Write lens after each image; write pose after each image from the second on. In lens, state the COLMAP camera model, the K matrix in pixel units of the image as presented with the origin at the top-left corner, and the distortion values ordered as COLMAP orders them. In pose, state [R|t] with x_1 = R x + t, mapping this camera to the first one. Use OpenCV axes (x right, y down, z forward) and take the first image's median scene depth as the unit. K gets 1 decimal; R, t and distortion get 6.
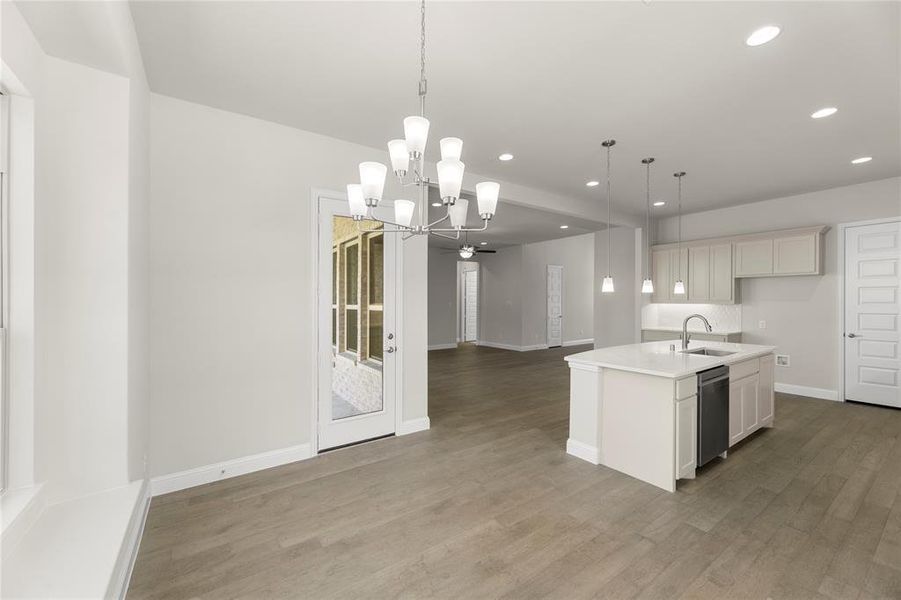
lens RADIAL K [[359.5, 0, 450.5], [0, 359.5, 300.0], [0, 0, 1]] dist [-0.000889, -0.000146]
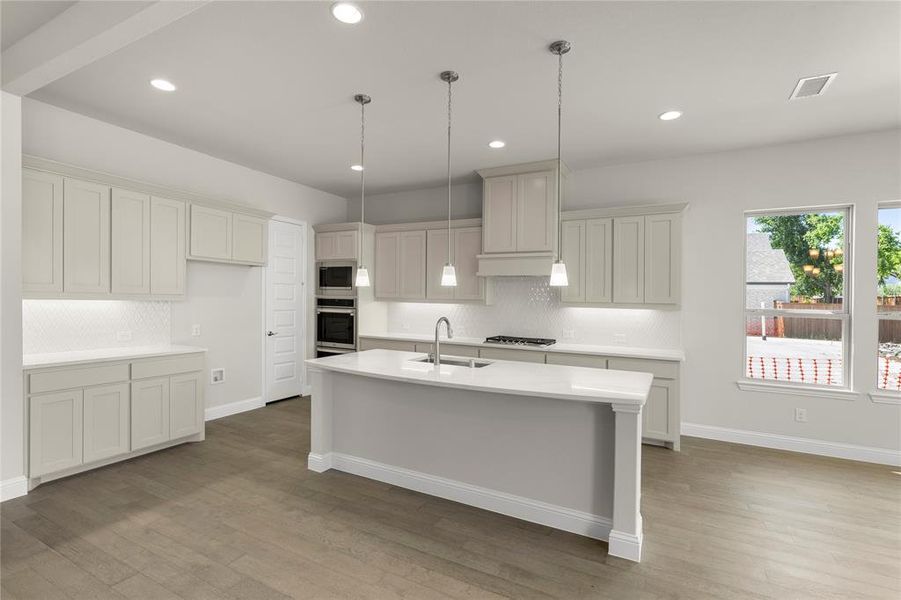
lens RADIAL K [[427.4, 0, 450.5], [0, 427.4, 300.0], [0, 0, 1]] dist [-0.000668, -0.000066]
pose [[-0.466996, -0.003723, 0.884252, -0.098329], [-0.016111, 0.999861, -0.004299, 0.006859], [-0.884113, -0.016253, -0.466991, 1.081445]]
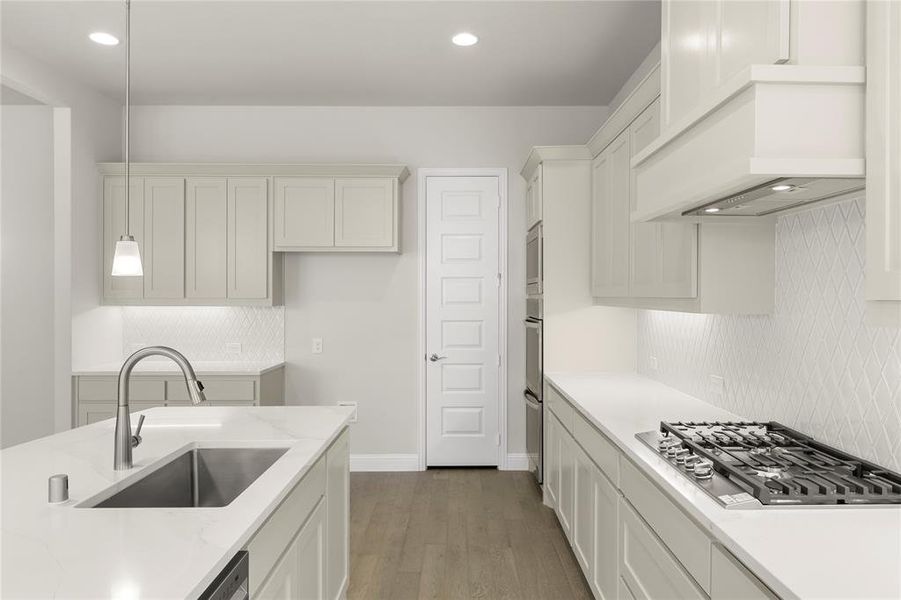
lens RADIAL K [[570.7, 0, 453.3], [0, 570.7, 305.4], [0, 0, 1]] dist [-0.000712, -0.000489]
pose [[0.566292, -0.007722, 0.824169, 0.345098], [-0.003079, 0.999929, 0.011485, 0.000727], [-0.824199, -0.009041, 0.566228, 0.426330]]
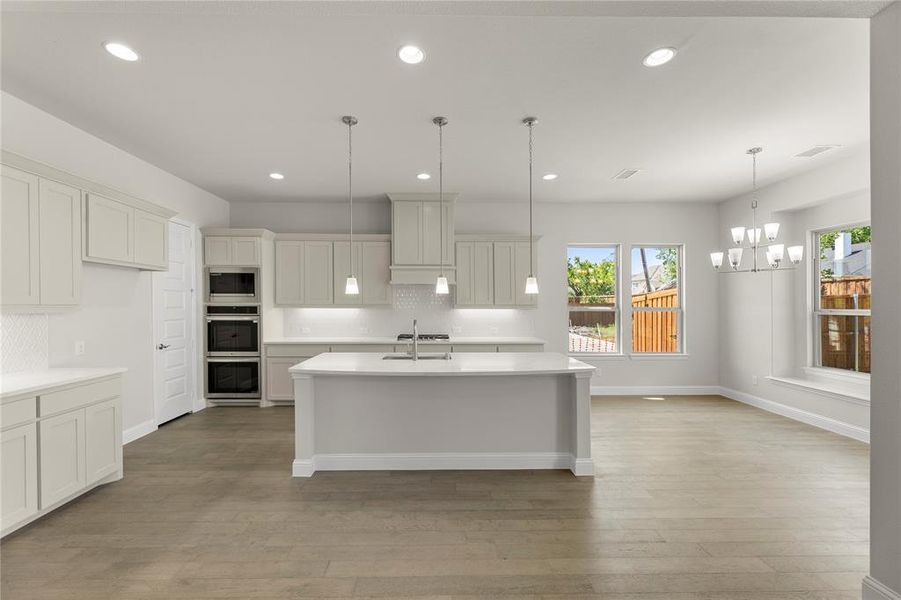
lens RADIAL K [[368.6, 0, 440.8], [0, 368.6, 302.2], [0, 0, 1]] dist [0.002715, 0.000228]
pose [[-0.835536, 0.008894, 0.549363, 0.091480], [0.004284, 0.999944, -0.009673, 0.005138], [-0.549419, -0.005728, -0.835527, 1.331565]]
